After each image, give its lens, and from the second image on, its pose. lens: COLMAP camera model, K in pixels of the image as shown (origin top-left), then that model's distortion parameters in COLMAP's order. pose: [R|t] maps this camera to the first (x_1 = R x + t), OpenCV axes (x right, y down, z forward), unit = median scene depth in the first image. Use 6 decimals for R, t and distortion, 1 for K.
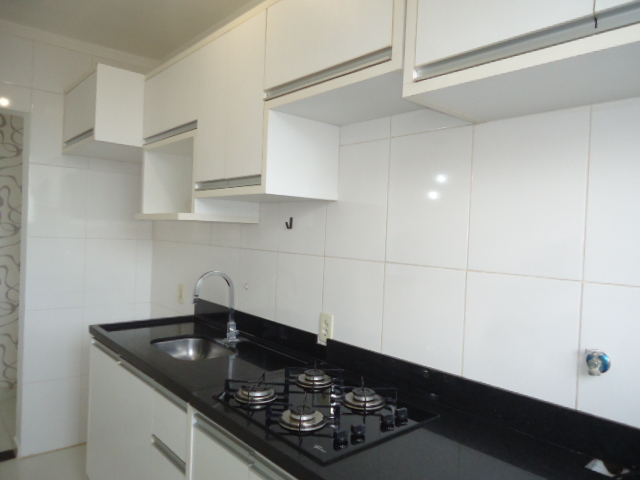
lens RADIAL K [[467.3, 0, 320.0], [0, 467.3, 240.0], [0, 0, 1]] dist [-0.002223, -0.002150]
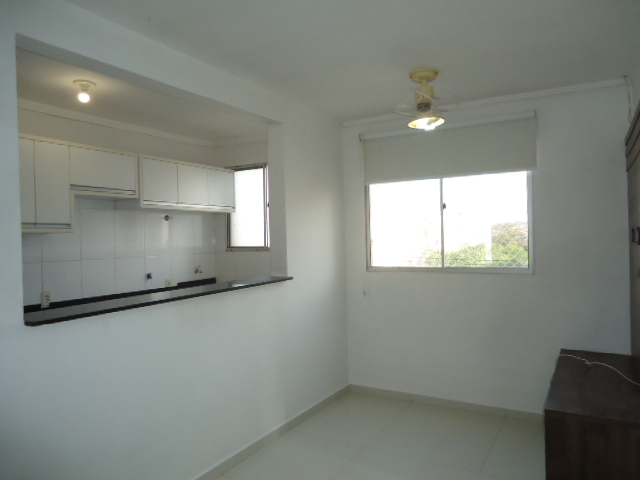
lens RADIAL K [[467.3, 0, 320.0], [0, 467.3, 240.0], [0, 0, 1]] dist [-0.002223, -0.002150]
pose [[-0.322338, -0.035302, 0.945966, -2.153108], [0.025936, 0.998600, 0.046104, -0.114653], [-0.946269, 0.039396, -0.320972, 0.522990]]
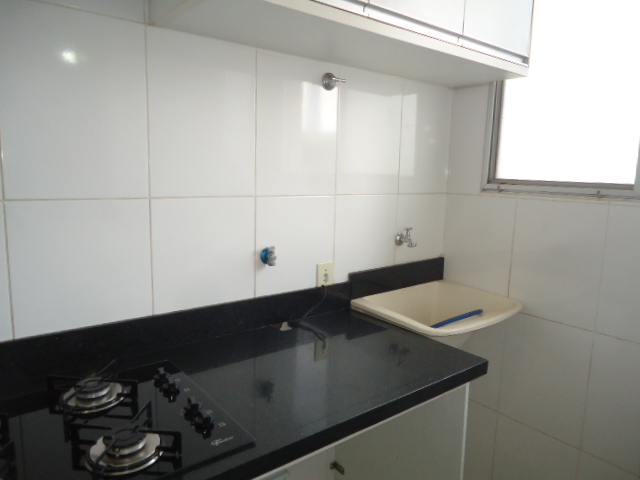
lens RADIAL K [[467.3, 0, 320.0], [0, 467.3, 240.0], [0, 0, 1]] dist [-0.002223, -0.002150]
pose [[0.044271, -0.185790, 0.981592, -0.405615], [-0.007800, 0.982461, 0.186306, -0.018209], [-0.998989, -0.015905, 0.042045, 0.469343]]
